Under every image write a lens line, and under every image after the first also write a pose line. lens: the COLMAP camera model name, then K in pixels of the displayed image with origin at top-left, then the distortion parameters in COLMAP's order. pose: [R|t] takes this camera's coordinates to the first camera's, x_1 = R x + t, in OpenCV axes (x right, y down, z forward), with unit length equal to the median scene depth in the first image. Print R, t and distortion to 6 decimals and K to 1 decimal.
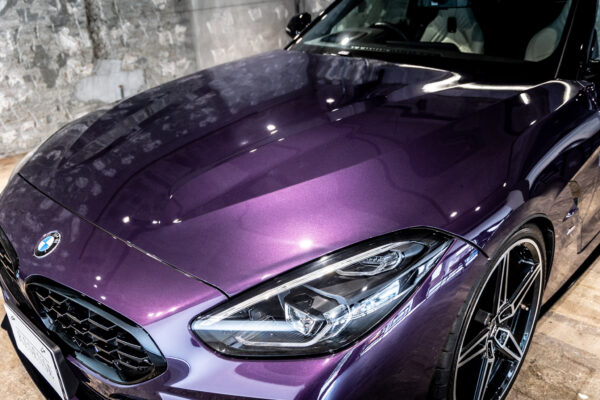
lens RADIAL K [[543.1, 0, 298.5], [0, 543.1, 196.1], [0, 0, 1]] dist [0.014489, 0.012545]
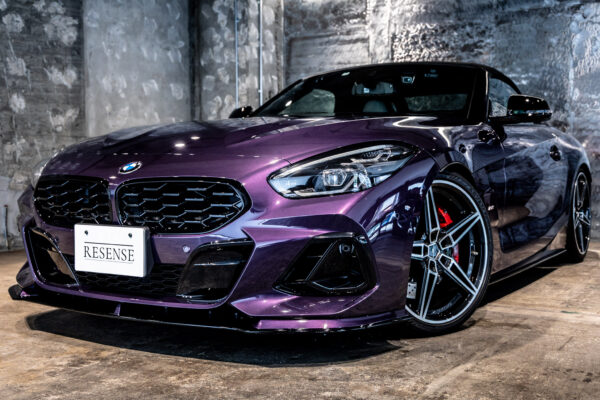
lens RADIAL K [[780.6, 0, 302.5], [0, 780.6, 201.8], [0, 0, 1]] dist [0.040073, 0.000000]
pose [[0.973115, 0.037601, 0.227229, -0.149592], [0.047991, 0.931825, -0.359719, 0.273141], [-0.225263, 0.360954, 0.904969, -0.259291]]
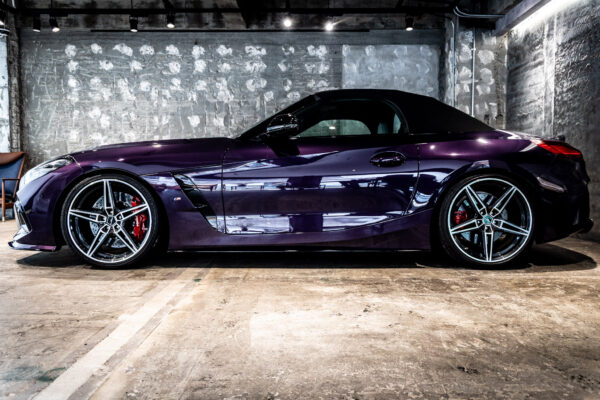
lens RADIAL K [[494.2, 0, 298.9], [0, 494.2, 197.6], [0, 0, 1]] dist [0.014803, 0.020141]
pose [[0.678760, 0.087509, -0.729128, 0.810398], [-0.330616, 0.922975, -0.197003, 0.100896], [0.655727, 0.374779, 0.655410, 0.028256]]
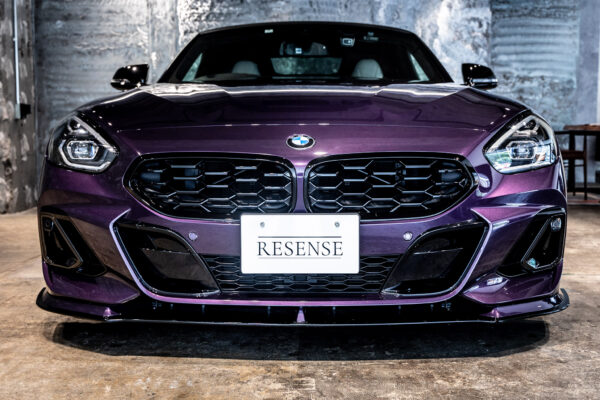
lens RADIAL K [[840.7, 0, 301.2], [0, 840.7, 202.6], [0, 0, 1]] dist [0.067466, 0.000000]
pose [[0.720037, -0.016729, 0.693734, -0.519192], [0.251133, 0.938229, -0.238030, 0.184826], [-0.646899, 0.345610, 0.679761, -0.034014]]
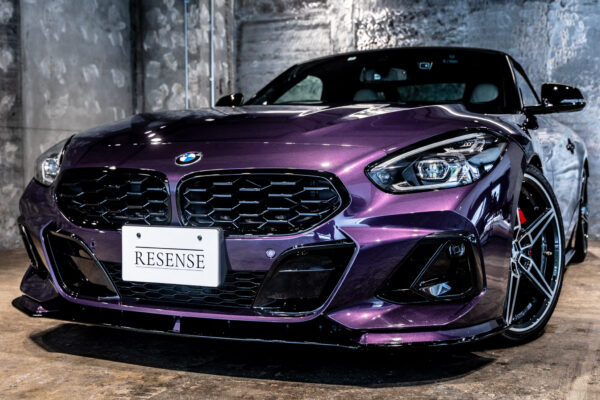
lens RADIAL K [[823.9, 0, 298.6], [0, 823.9, 200.5], [0, 0, 1]] dist [0.045927, 0.000000]
pose [[0.933347, 0.031427, 0.357596, -0.271213], [0.103201, 0.930615, -0.351149, 0.248236], [-0.343820, 0.364648, 0.865344, -0.175416]]
